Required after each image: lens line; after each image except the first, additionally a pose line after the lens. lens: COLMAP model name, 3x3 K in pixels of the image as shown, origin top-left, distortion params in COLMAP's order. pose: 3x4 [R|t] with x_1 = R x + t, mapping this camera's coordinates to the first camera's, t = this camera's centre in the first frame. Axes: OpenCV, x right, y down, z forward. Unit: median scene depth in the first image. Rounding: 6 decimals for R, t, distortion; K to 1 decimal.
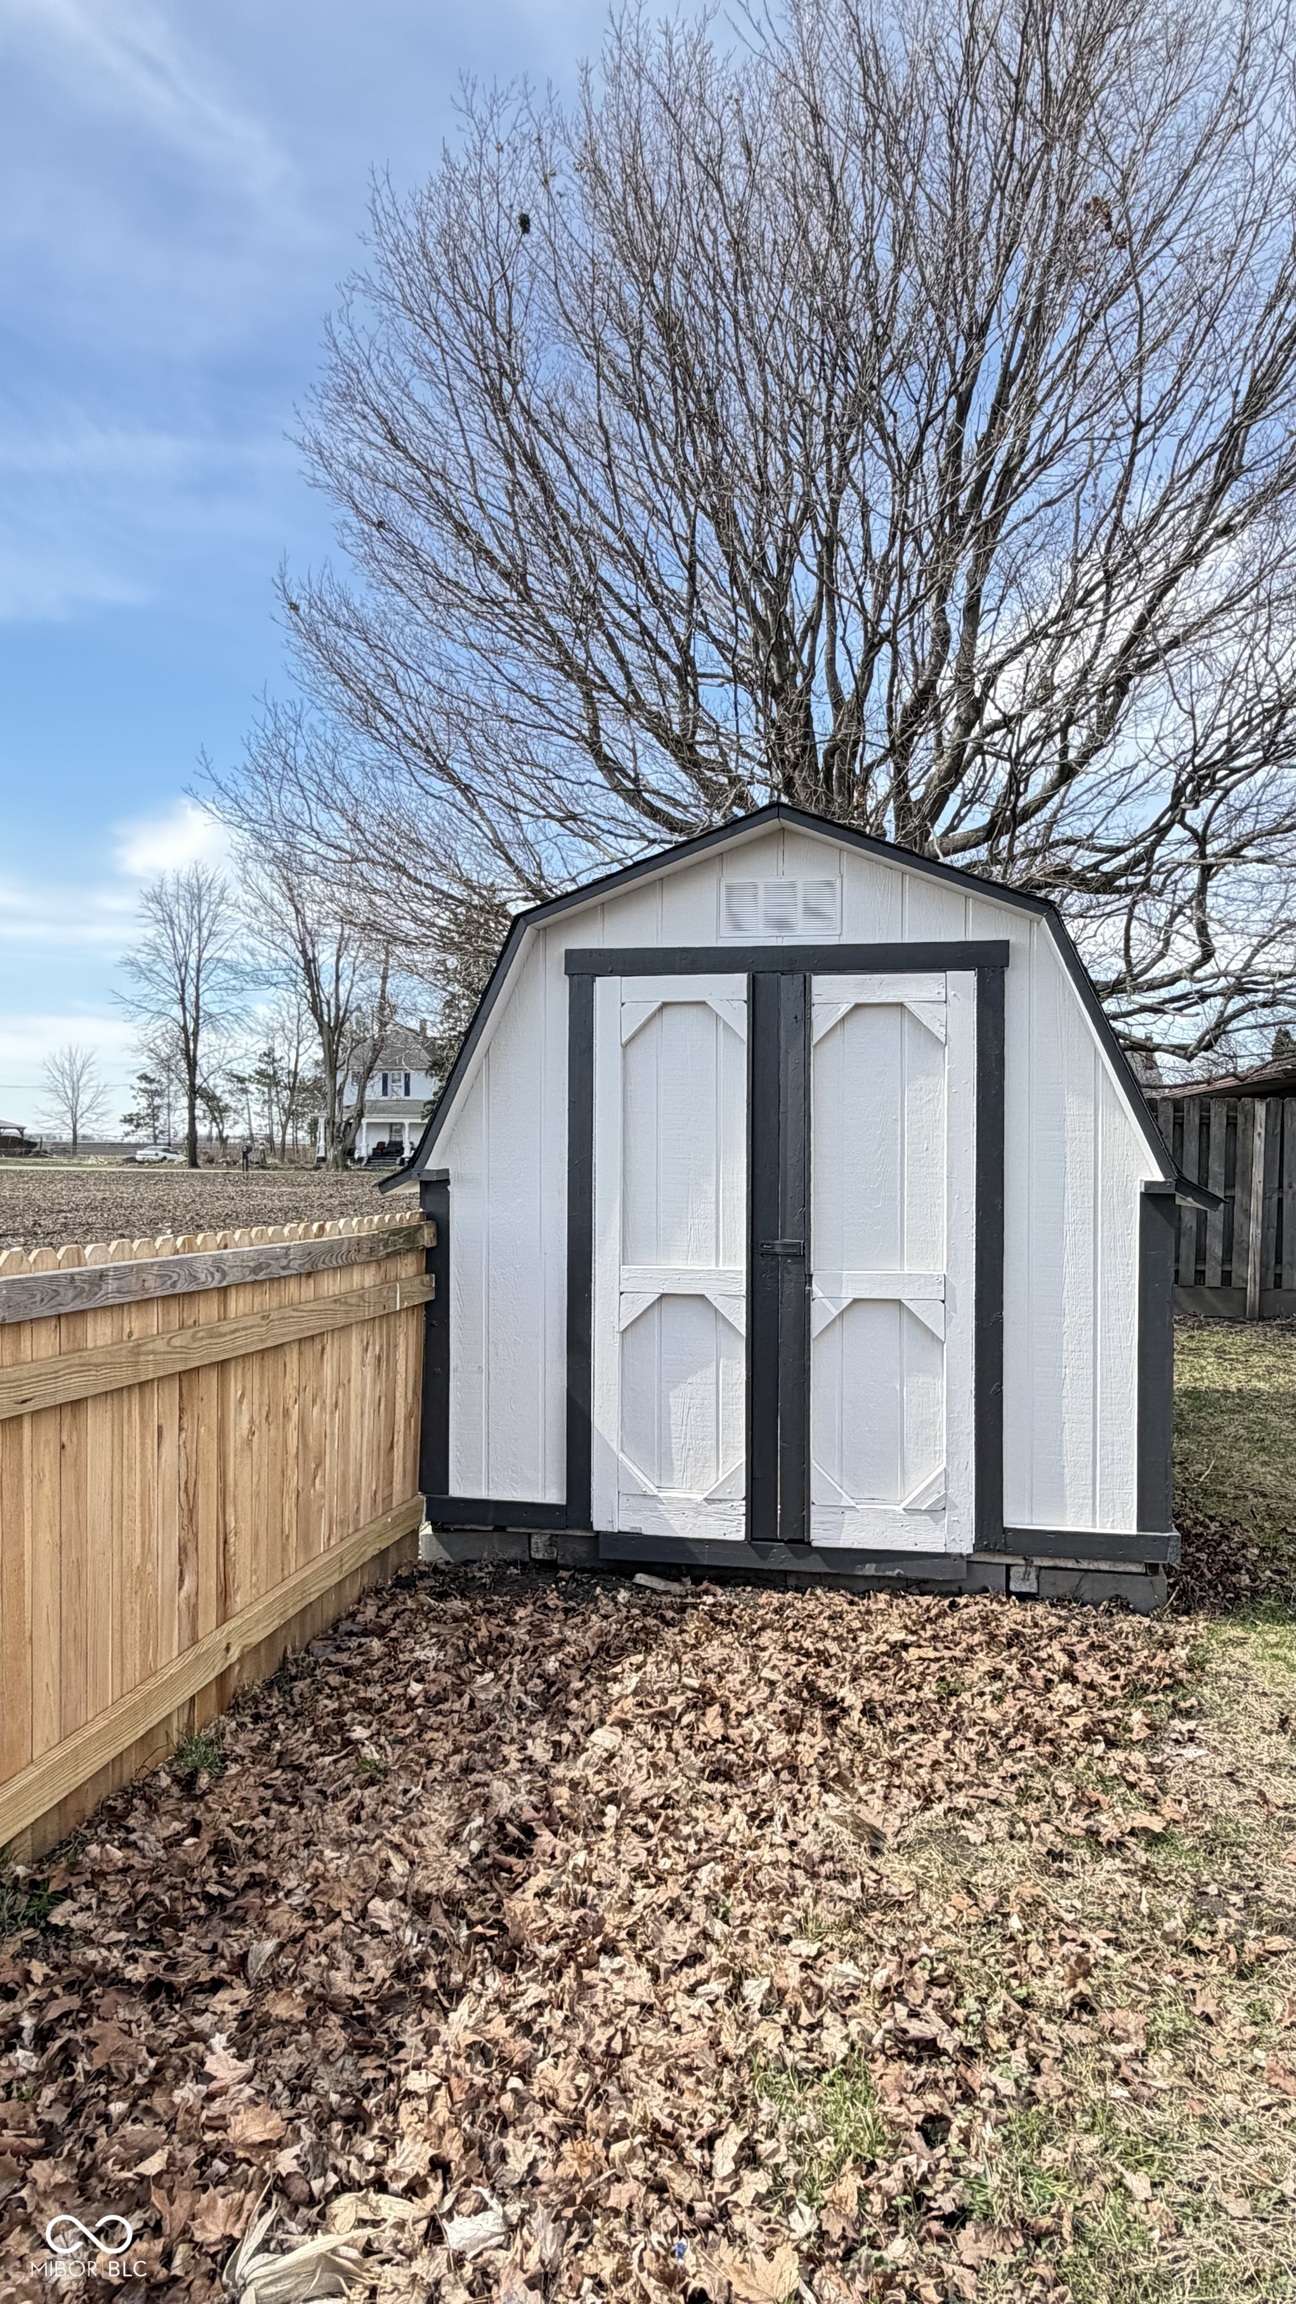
lens RADIAL K [[1385.1, 0, 643.5], [0, 1385.1, 1151.4], [0, 0, 1]] dist [-0.004039, 0.003732]
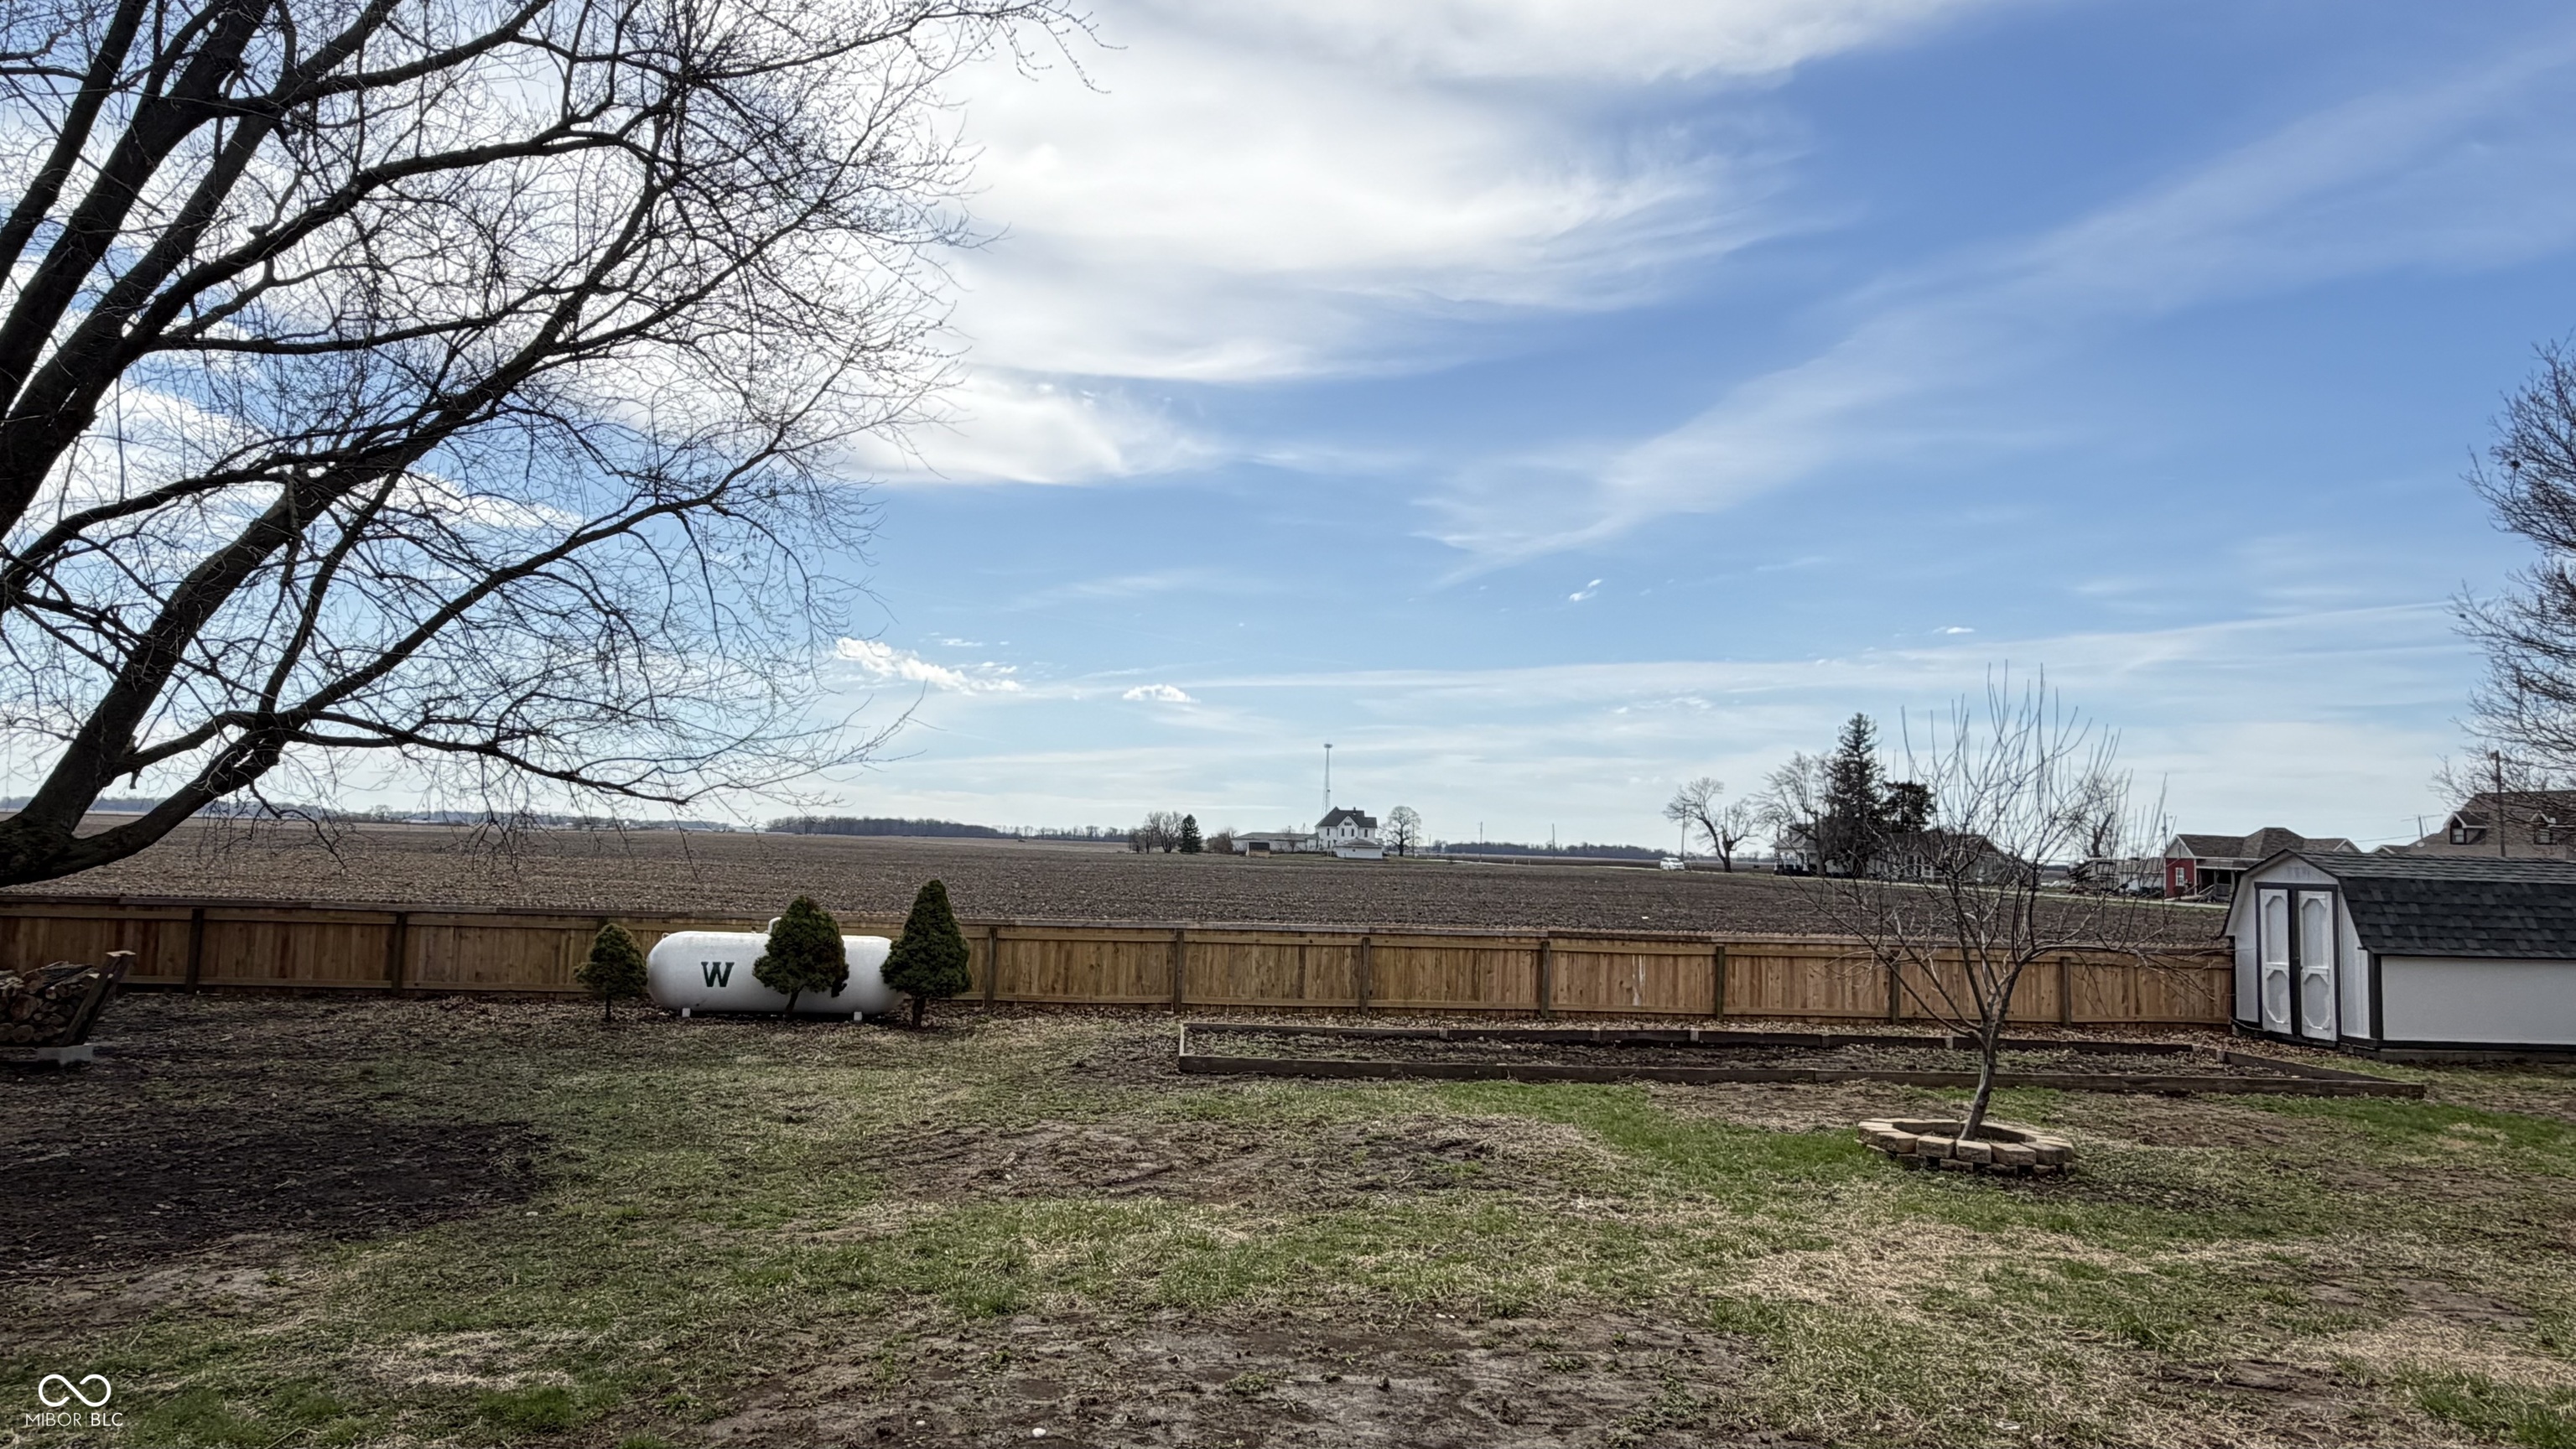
lens RADIAL K [[1548.6, 0, 1279.6], [0, 1548.6, 726.2], [0, 0, 1]] dist [-0.004039, 0.003732]
pose [[0.300054, -0.073413, -0.951093, 3.469308], [-0.033739, 0.995594, -0.087492, -0.109774], [0.953325, 0.058341, 0.296255, -3.106728]]
